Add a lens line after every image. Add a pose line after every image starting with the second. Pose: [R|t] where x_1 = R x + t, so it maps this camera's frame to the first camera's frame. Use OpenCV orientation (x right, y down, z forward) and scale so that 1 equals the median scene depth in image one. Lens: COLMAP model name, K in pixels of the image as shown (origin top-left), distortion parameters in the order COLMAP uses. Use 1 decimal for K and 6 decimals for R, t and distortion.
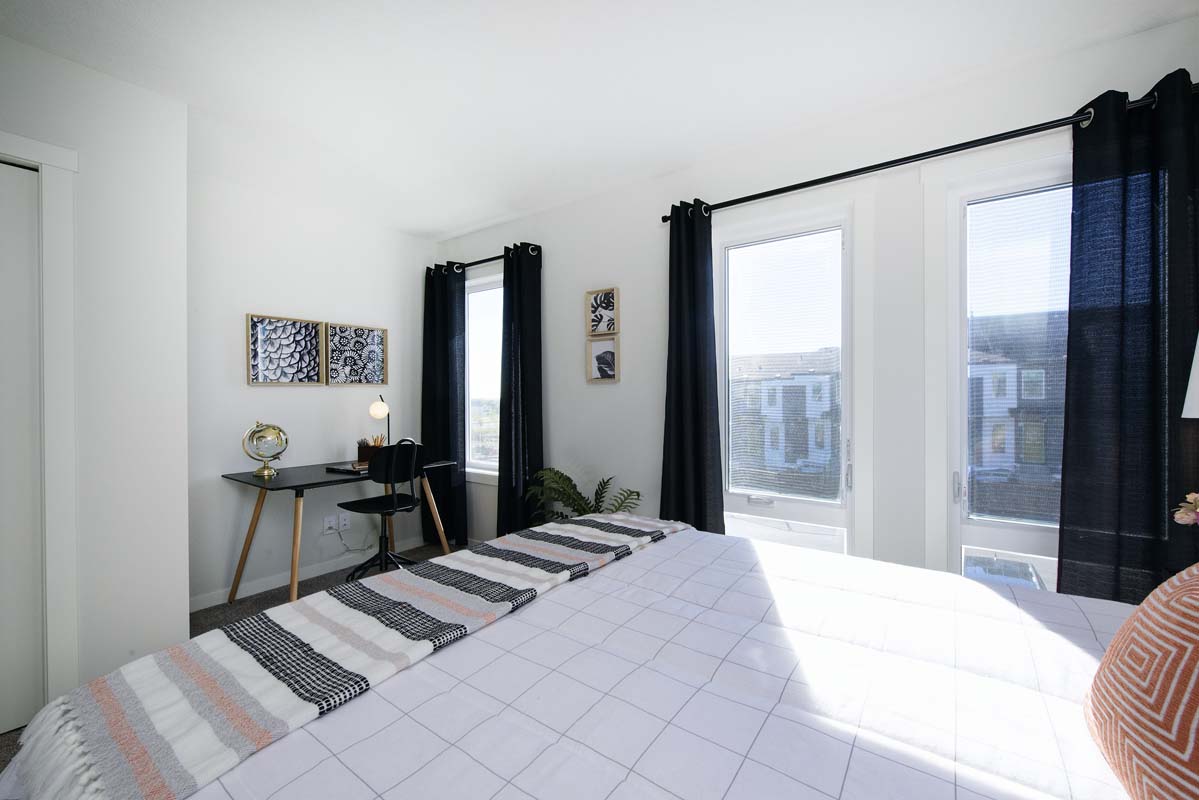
lens RADIAL K [[479.6, 0, 601.6], [0, 479.6, 396.9], [0, 0, 1]] dist [0.001346, 0.000054]
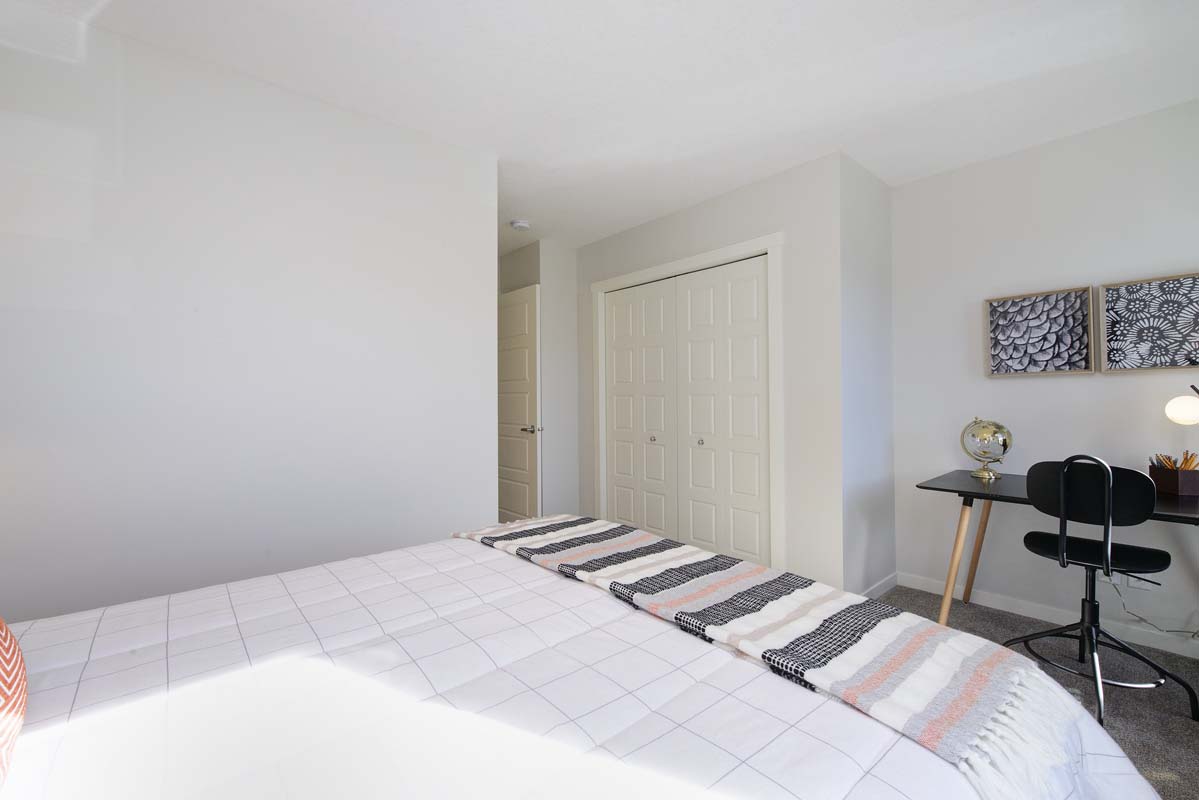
lens RADIAL K [[511.9, 0, 602.6], [0, 511.9, 399.3], [0, 0, 1]] dist [-0.020925, -0.000236]
pose [[-0.260659, 0.014004, -0.965329, 0.359211], [0.011535, 0.999869, 0.011390, -0.002260], [0.965362, -0.008166, -0.260786, 0.503448]]
